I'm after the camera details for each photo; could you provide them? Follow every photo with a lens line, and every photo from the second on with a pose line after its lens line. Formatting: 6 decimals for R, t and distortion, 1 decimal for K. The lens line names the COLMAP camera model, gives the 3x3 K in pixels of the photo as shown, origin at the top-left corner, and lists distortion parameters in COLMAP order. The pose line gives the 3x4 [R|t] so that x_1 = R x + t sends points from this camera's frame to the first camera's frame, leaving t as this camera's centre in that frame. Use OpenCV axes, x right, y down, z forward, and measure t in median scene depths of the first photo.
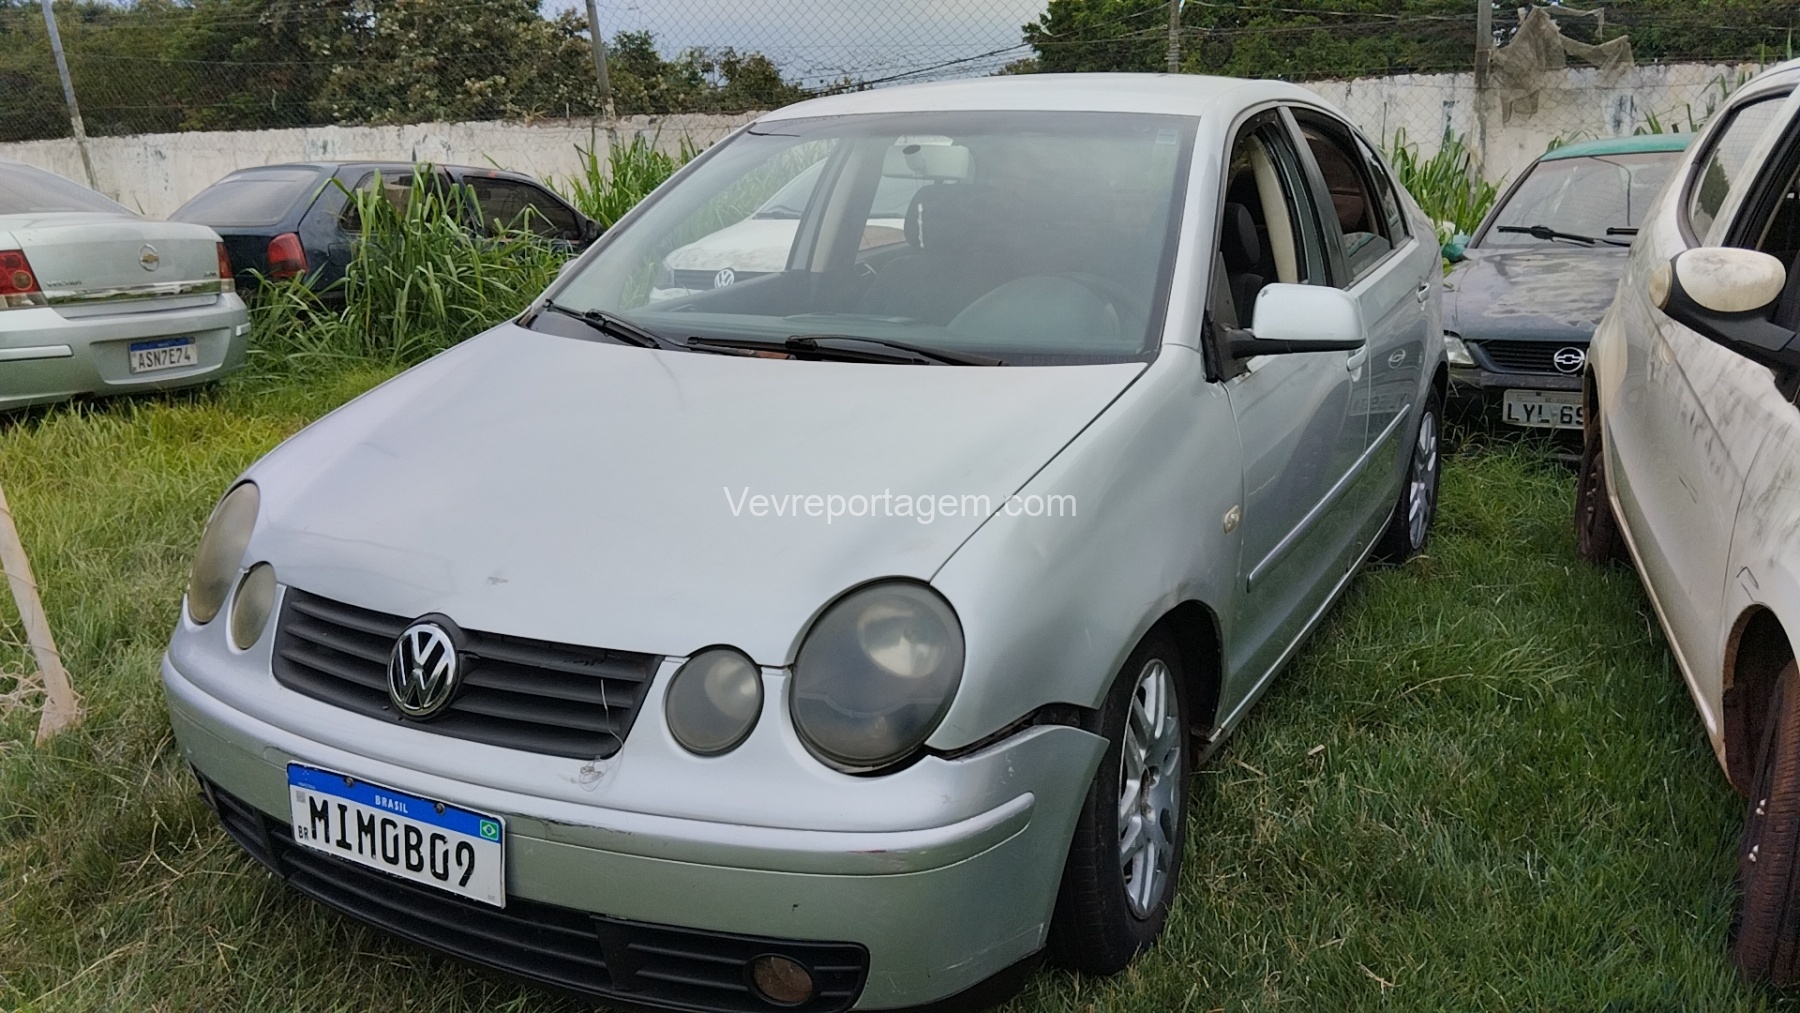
lens RADIAL K [[1527.7, 0, 898.6], [0, 1527.7, 563.4], [0, 0, 1]] dist [0.091363, -0.156396]
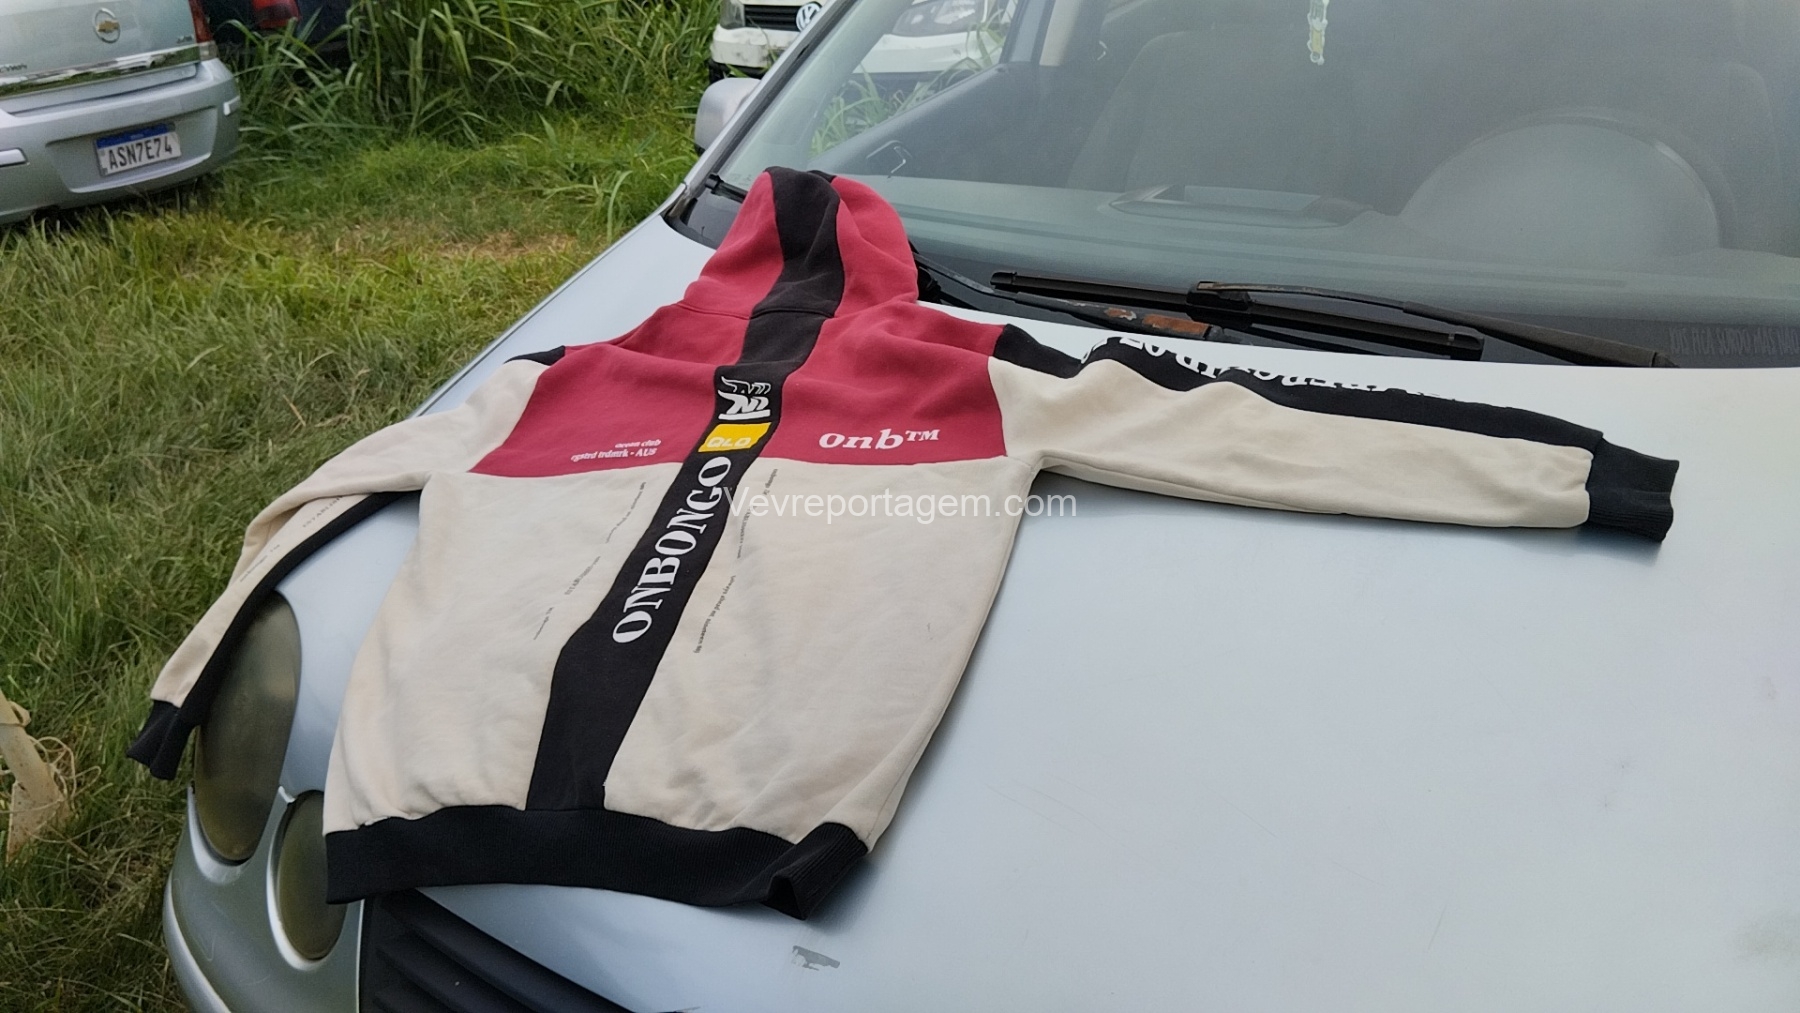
lens RADIAL K [[1527.7, 0, 898.6], [0, 1527.7, 563.4], [0, 0, 1]] dist [0.091363, -0.156396]
pose [[0.999424, -0.027884, -0.019333, -0.056780], [0.031037, 0.981522, 0.188815, -0.051765], [0.013711, -0.189306, 0.981822, 0.141122]]
